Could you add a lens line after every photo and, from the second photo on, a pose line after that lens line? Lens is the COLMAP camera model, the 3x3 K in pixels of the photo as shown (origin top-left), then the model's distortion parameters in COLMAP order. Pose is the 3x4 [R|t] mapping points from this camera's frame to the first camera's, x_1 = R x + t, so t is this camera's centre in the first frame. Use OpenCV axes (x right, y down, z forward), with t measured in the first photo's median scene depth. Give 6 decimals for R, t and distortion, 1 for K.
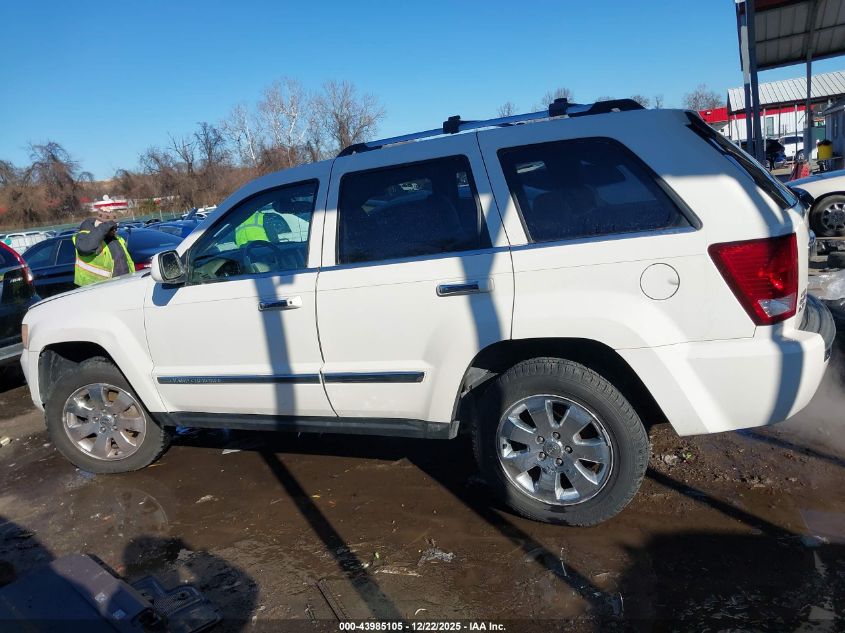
lens RADIAL K [[669.5, 0, 422.5], [0, 669.5, 316.5], [0, 0, 1]] dist [0.025734, -0.004793]
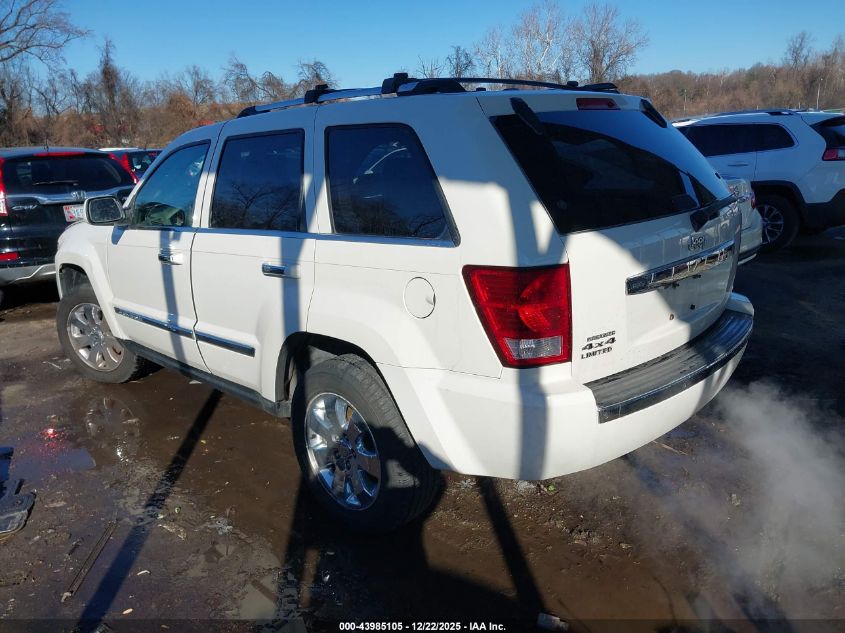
lens RADIAL K [[669.8, 0, 422.5], [0, 669.8, 316.5], [0, 0, 1]] dist [0.016832, -0.010840]
pose [[0.939200, 0.156829, -0.305465, 0.527114], [-0.126406, 0.985045, 0.117078, -0.109497], [0.319258, -0.071347, 0.944978, 0.141016]]
